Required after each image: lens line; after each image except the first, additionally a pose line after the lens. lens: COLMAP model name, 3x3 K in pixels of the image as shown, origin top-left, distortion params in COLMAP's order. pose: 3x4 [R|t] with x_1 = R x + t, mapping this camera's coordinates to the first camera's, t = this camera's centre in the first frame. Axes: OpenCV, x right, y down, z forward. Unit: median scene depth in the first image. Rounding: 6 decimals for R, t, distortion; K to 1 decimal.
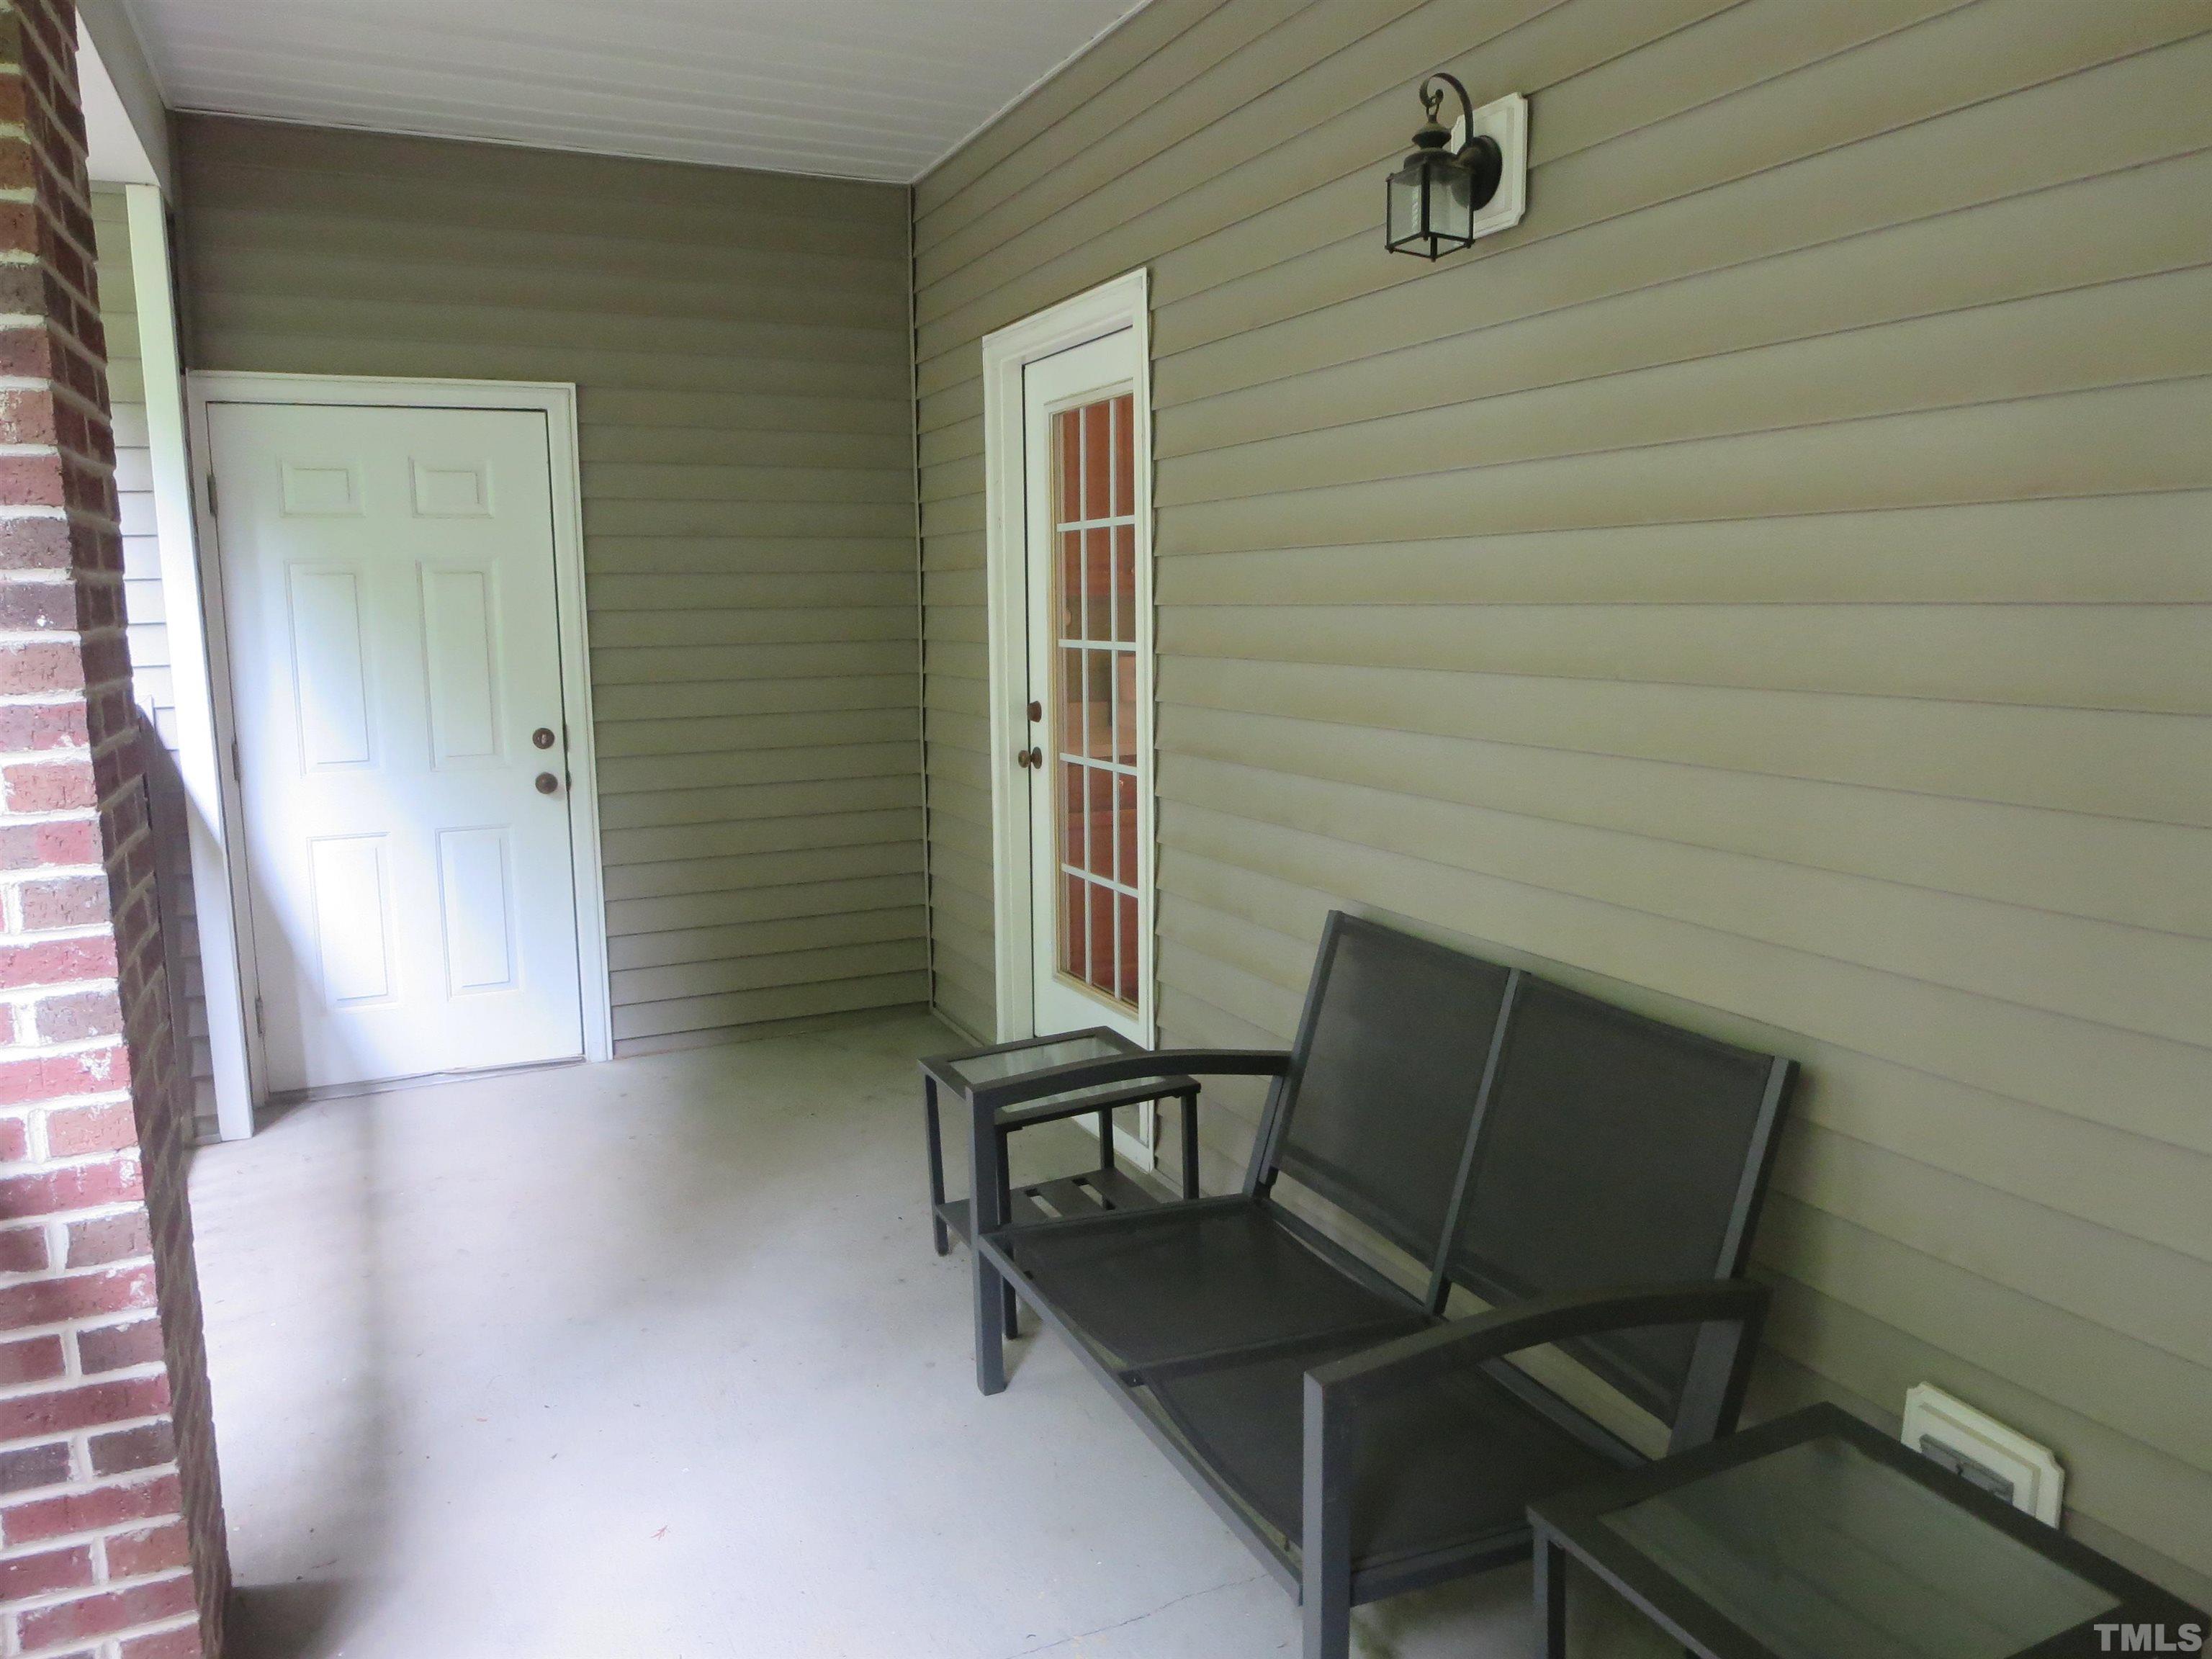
lens RADIAL K [[1541.0, 0, 1115.0], [0, 1541.0, 817.6], [0, 0, 1]] dist [-0.037619, -0.000263]
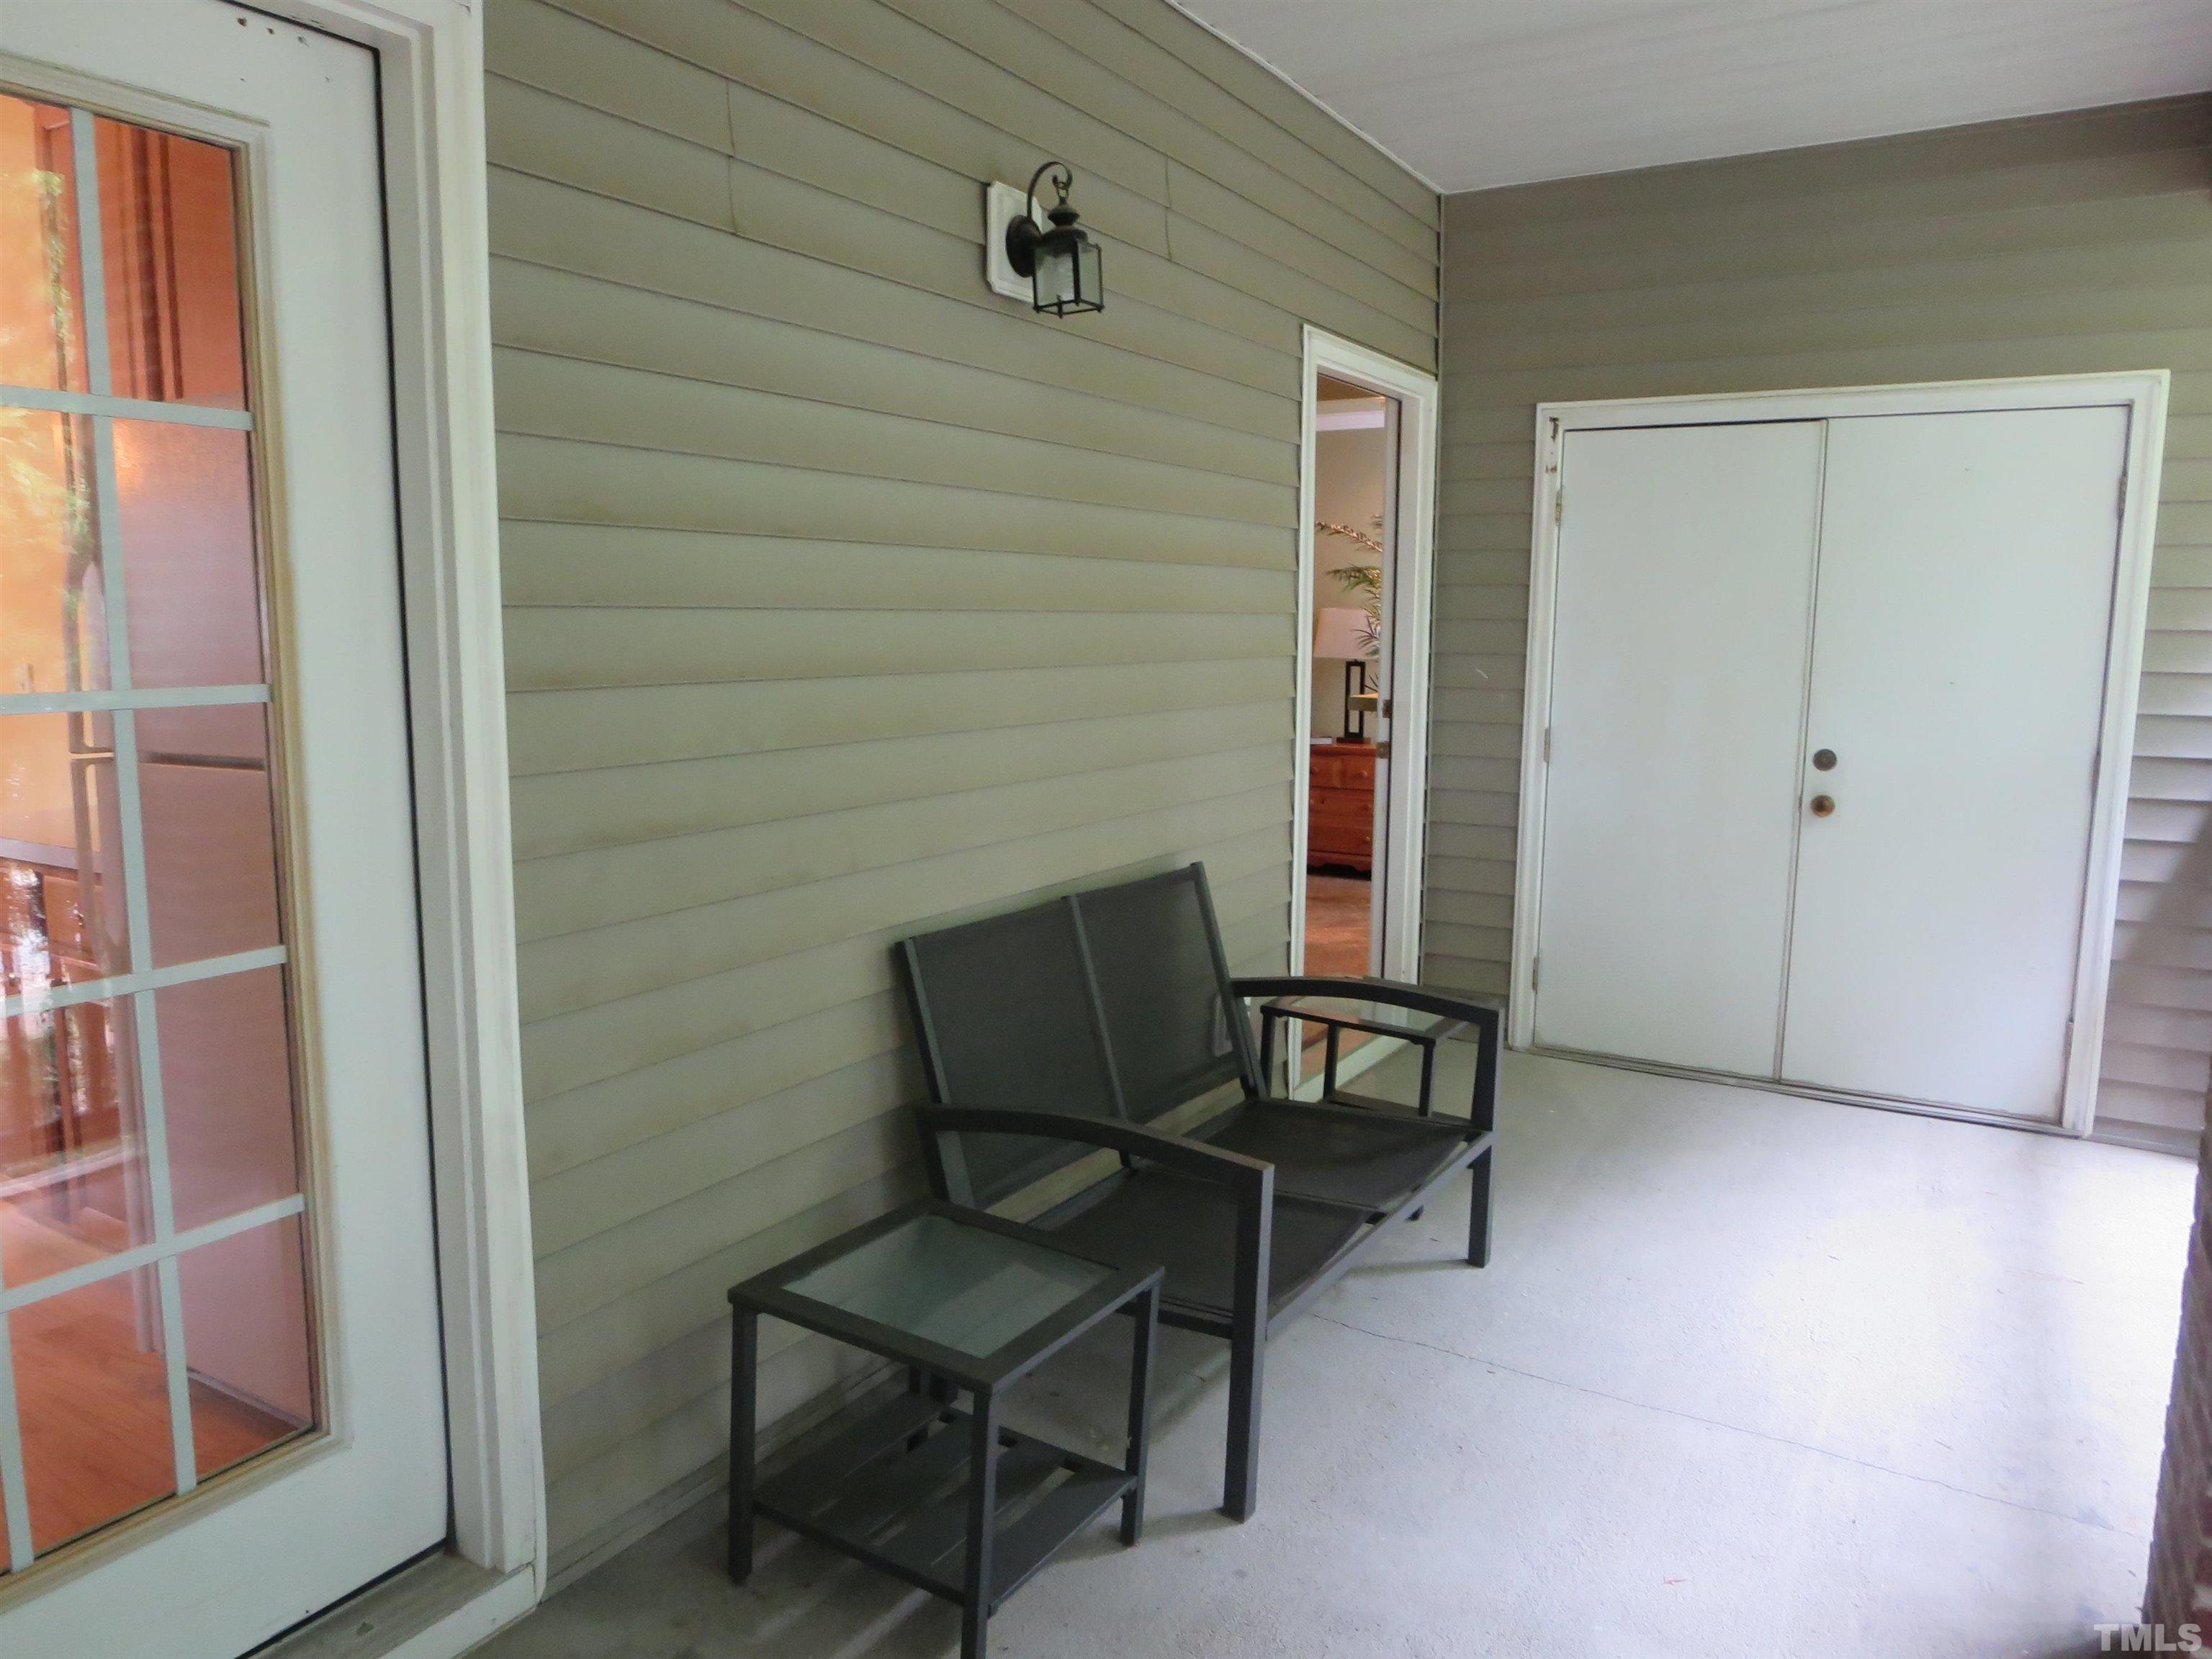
lens RADIAL K [[1541.0, 0, 1115.0], [0, 1541.0, 817.6], [0, 0, 1]] dist [-0.037619, -0.000263]
pose [[-0.560885, -0.107183, 0.820926, -0.796455], [0.109062, 0.973377, 0.201602, -0.215798], [-0.820678, 0.202608, -0.534263, 1.611549]]
